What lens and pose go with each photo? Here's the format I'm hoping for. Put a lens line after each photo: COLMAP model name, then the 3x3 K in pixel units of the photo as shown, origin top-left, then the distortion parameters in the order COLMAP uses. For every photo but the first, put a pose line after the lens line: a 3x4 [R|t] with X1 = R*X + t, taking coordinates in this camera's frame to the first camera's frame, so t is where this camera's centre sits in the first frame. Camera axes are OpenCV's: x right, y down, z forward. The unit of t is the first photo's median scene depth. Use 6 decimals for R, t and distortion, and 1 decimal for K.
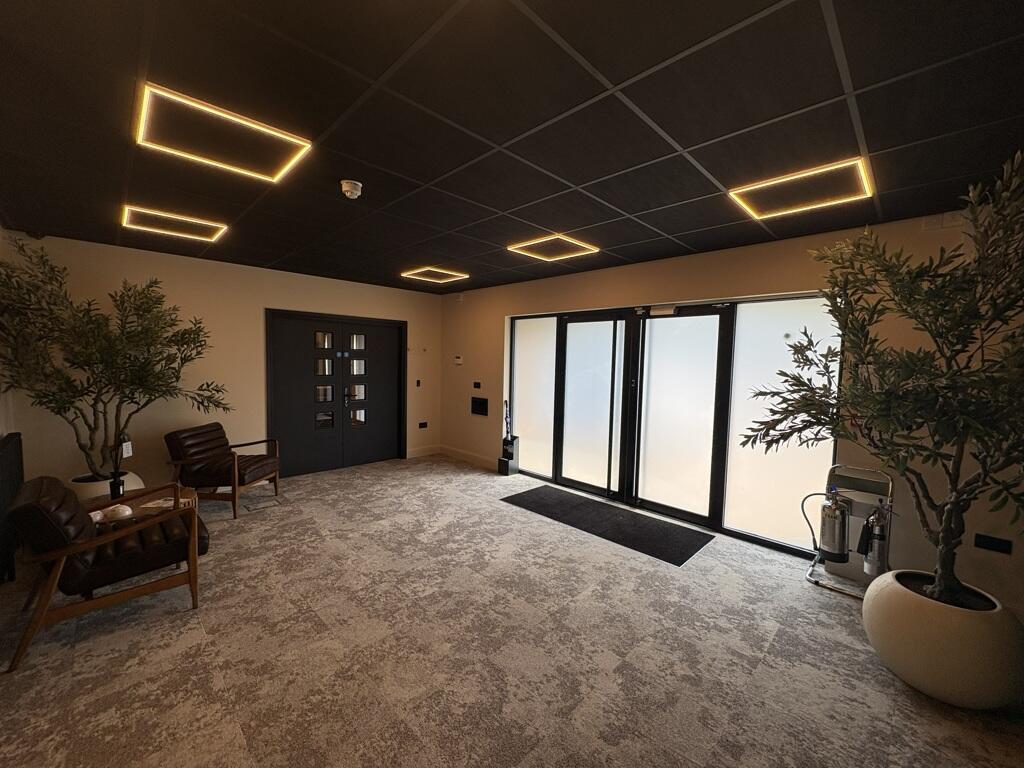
lens RADIAL K [[407.3, 0, 510.2], [0, 407.3, 385.1], [0, 0, 1]] dist [0.003015, 0.001438]
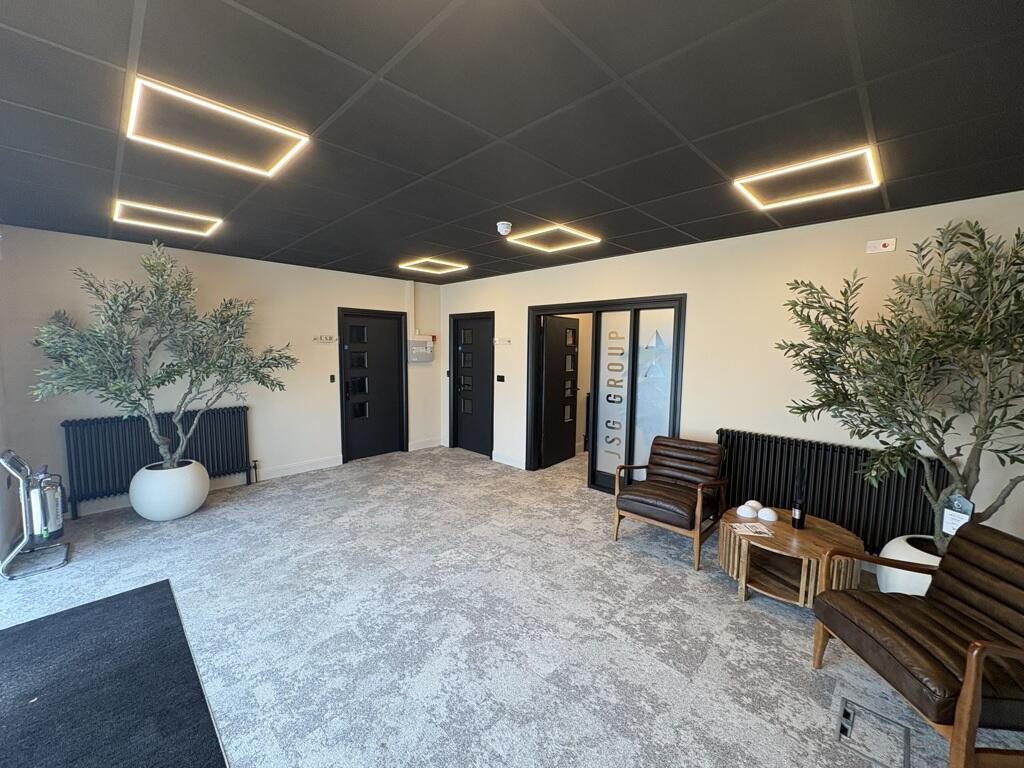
lens RADIAL K [[407.3, 0, 508.9], [0, 407.3, 382.4], [0, 0, 1]] dist [0.003015, 0.001438]
pose [[-0.999484, -0.031056, -0.008247, -0.303286], [-0.031950, 0.987818, 0.152297, -0.136253], [0.003417, 0.152482, -0.988300, 1.785138]]
